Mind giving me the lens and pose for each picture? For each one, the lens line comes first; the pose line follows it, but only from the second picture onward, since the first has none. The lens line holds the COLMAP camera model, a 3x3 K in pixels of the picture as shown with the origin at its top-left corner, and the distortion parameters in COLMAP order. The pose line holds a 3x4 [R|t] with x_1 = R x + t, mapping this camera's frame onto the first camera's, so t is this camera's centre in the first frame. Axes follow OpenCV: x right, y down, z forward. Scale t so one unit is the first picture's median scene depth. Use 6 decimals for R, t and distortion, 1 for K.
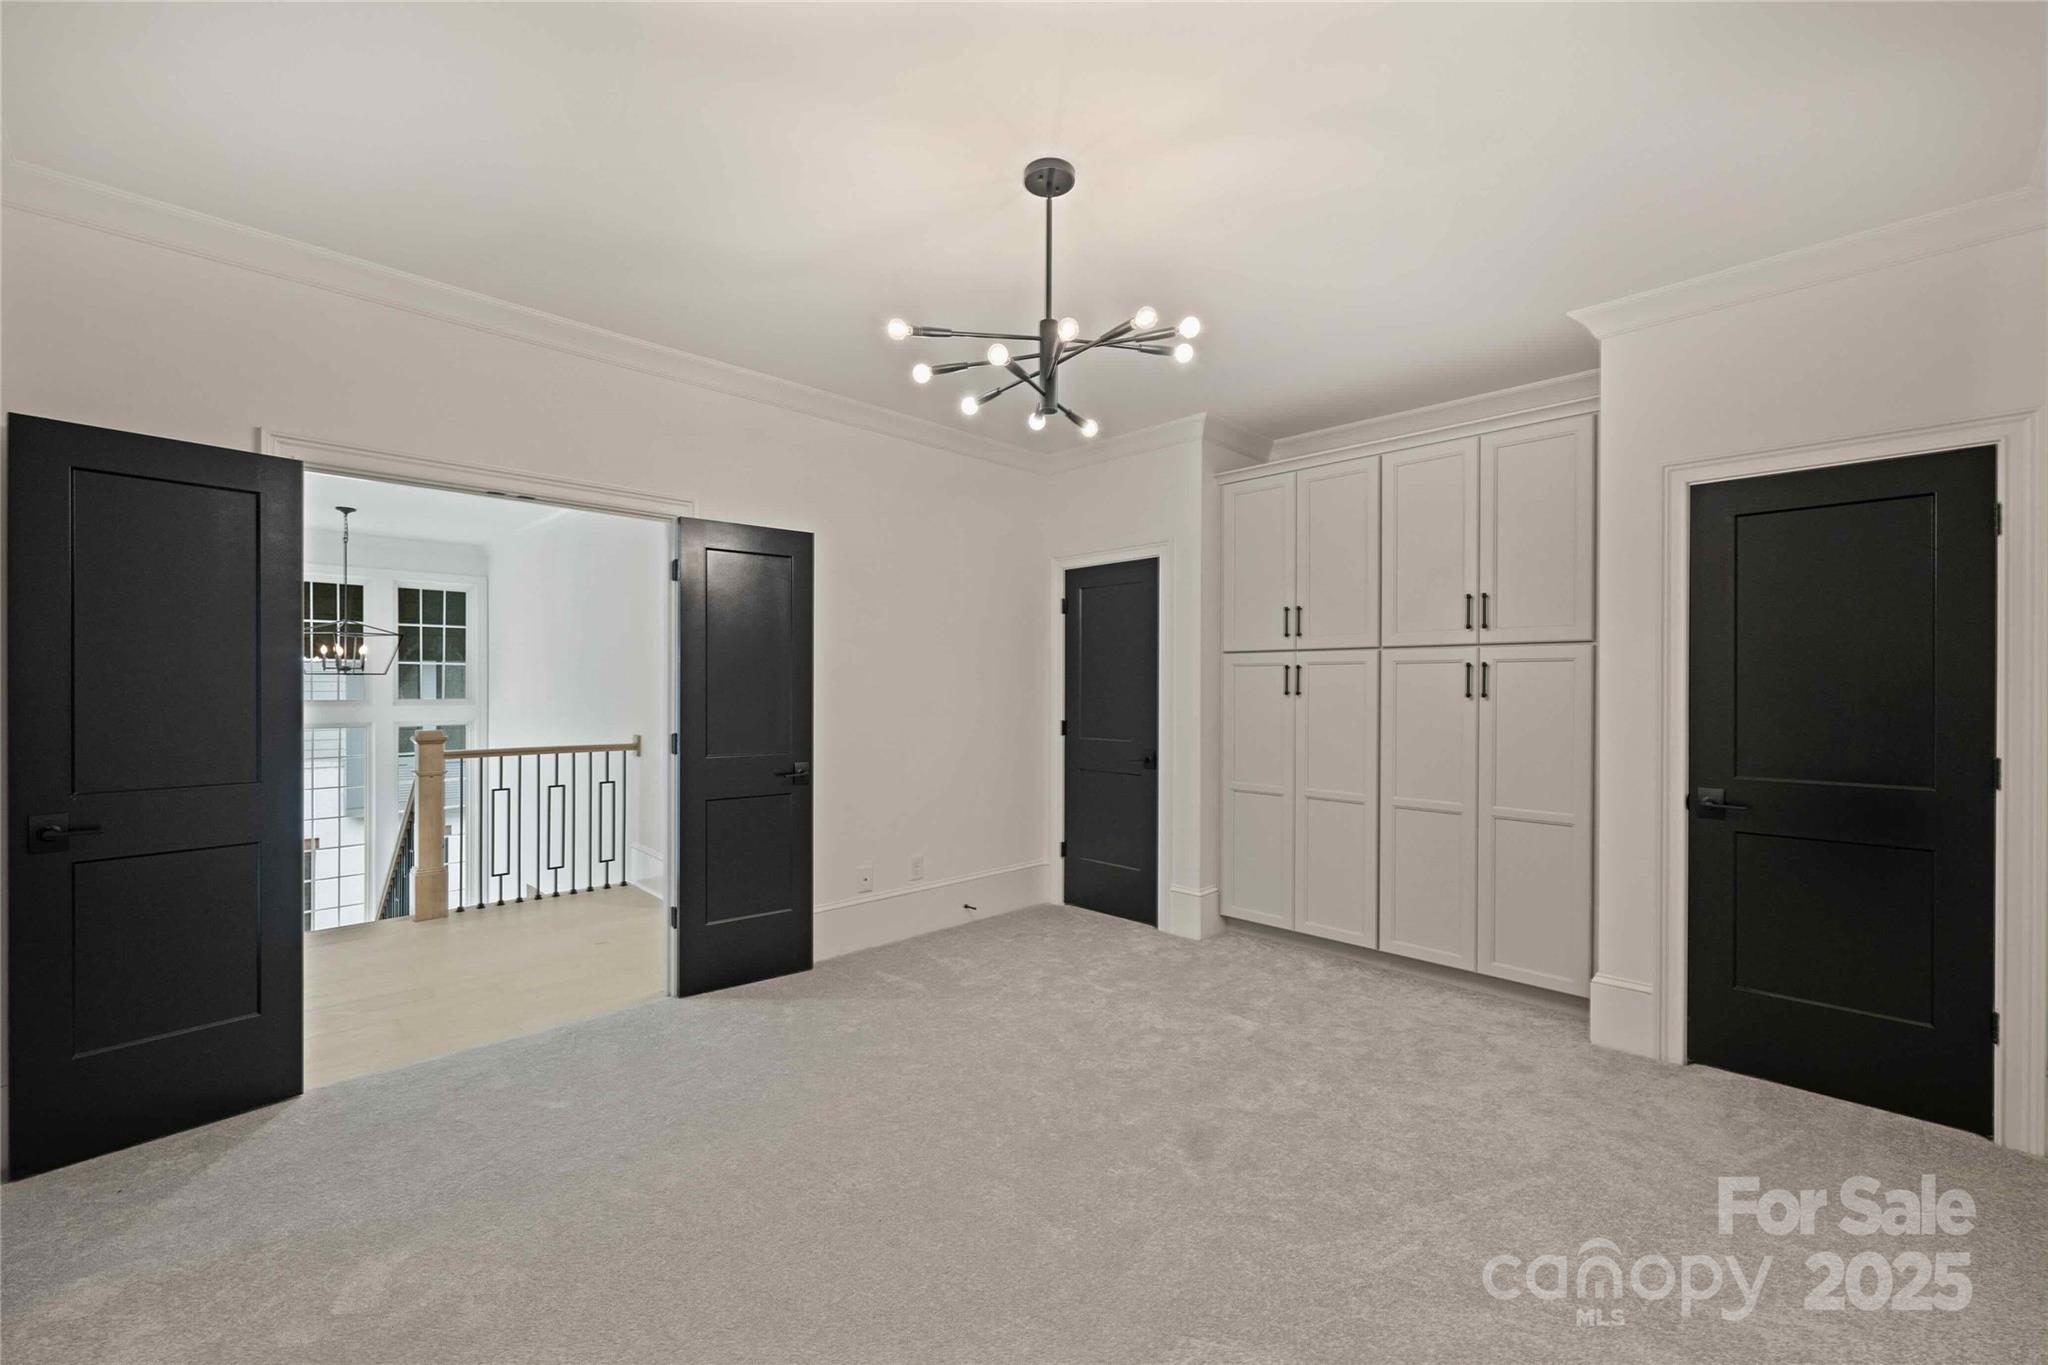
lens RADIAL K [[822.1, 0, 971.1], [0, 822.1, 681.4], [0, 0, 1]] dist [-0.001142, -0.000183]
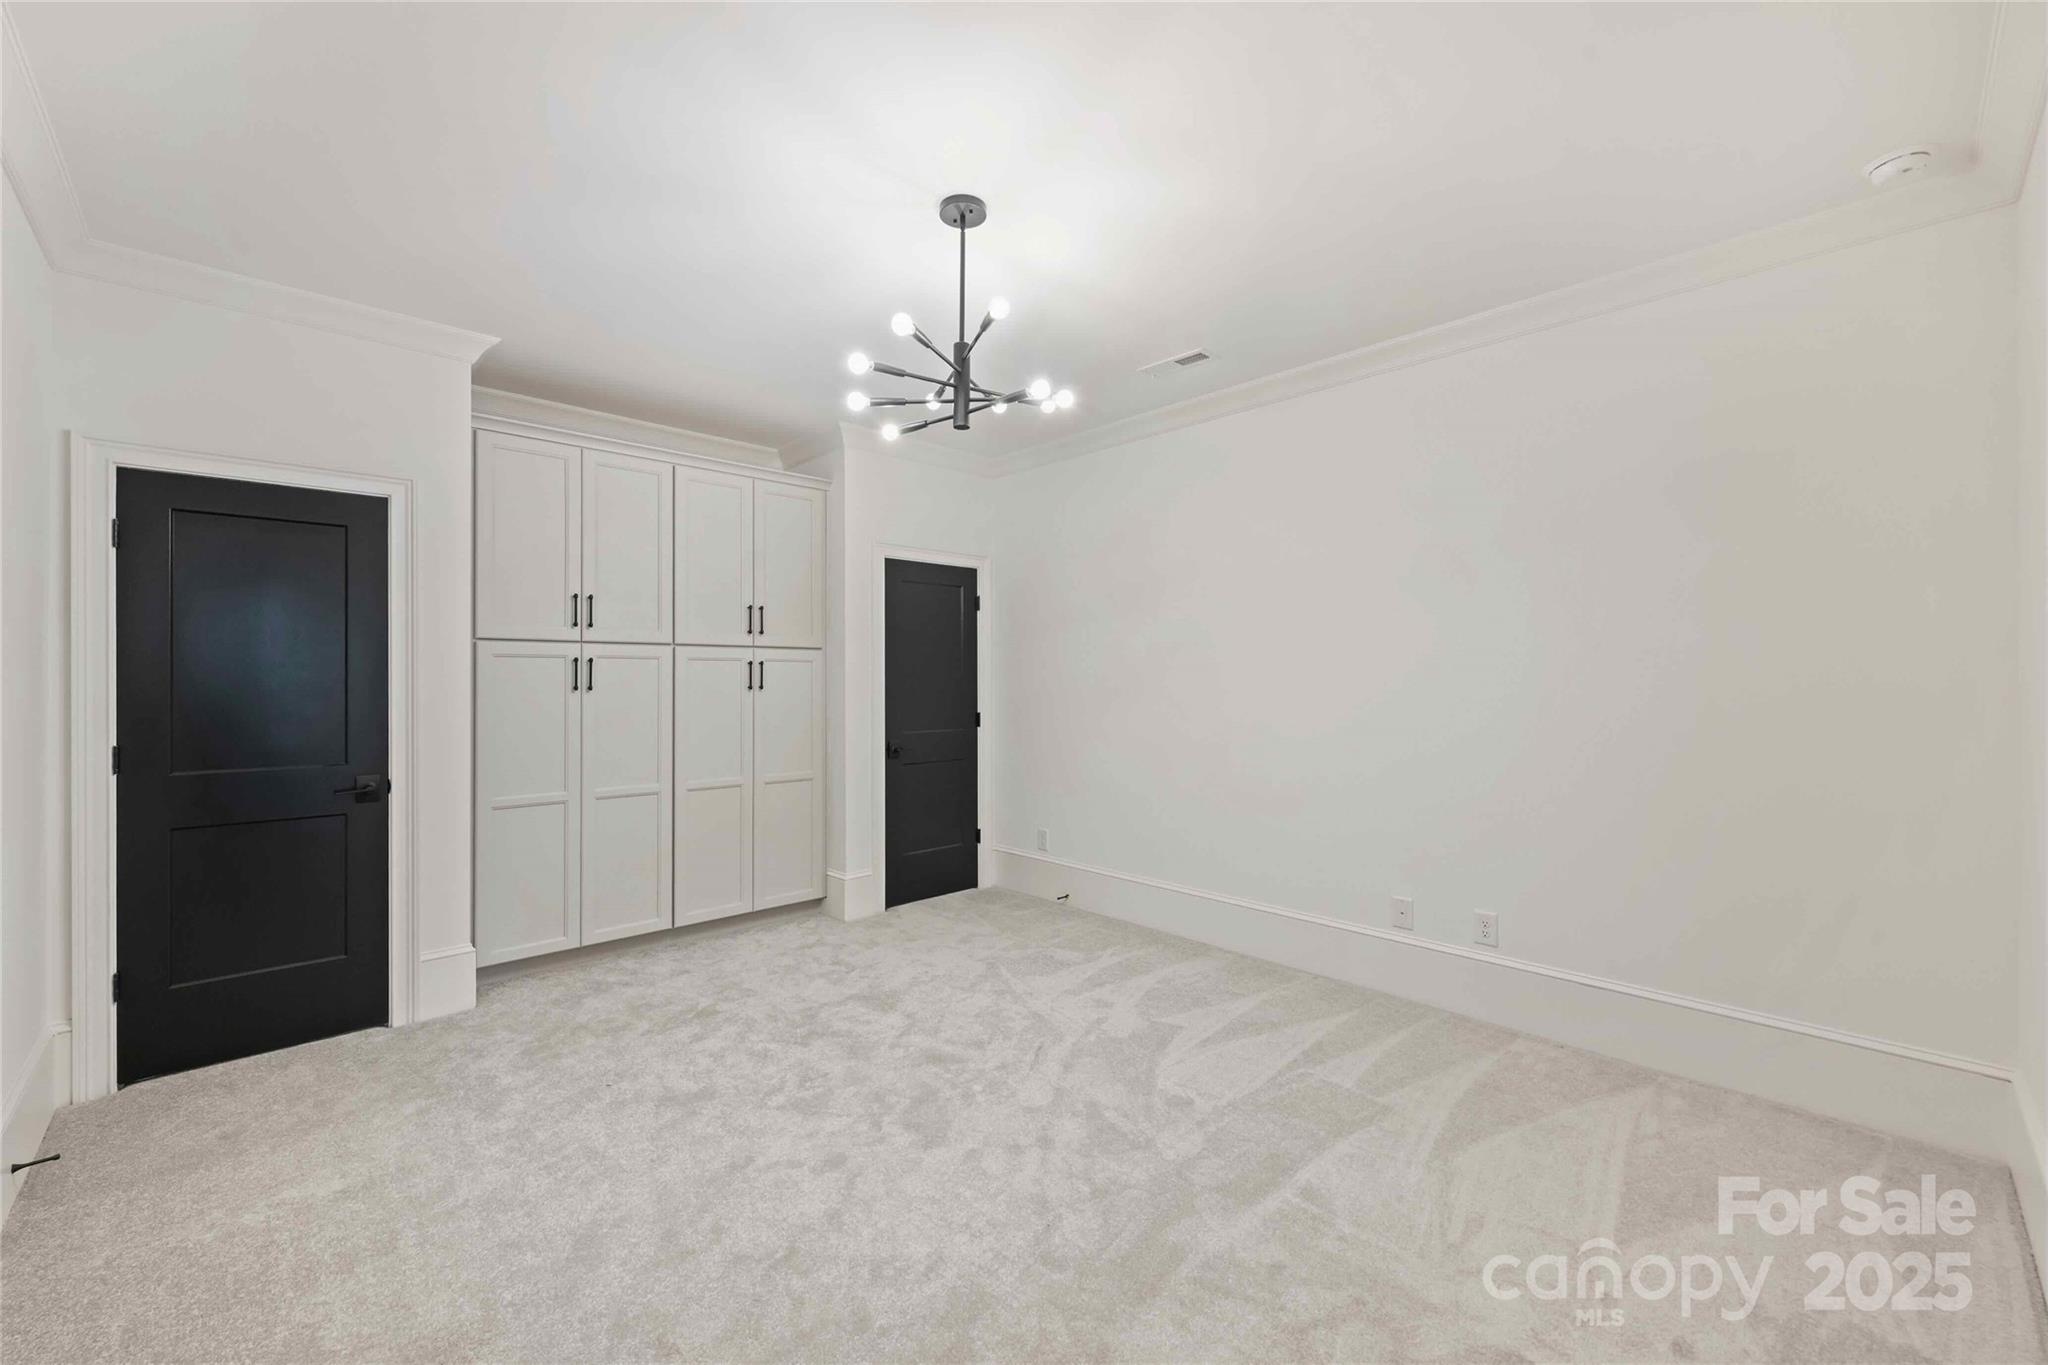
lens RADIAL K [[822.1, 0, 1026.2], [0, 822.1, 675.3], [0, 0, 1]] dist [-0.001142, -0.000183]
pose [[-0.010108, 0.003605, 0.999942, -0.576878], [-0.002916, 0.999989, -0.003634, 0.001627], [-0.999945, -0.002953, -0.010097, 0.551170]]
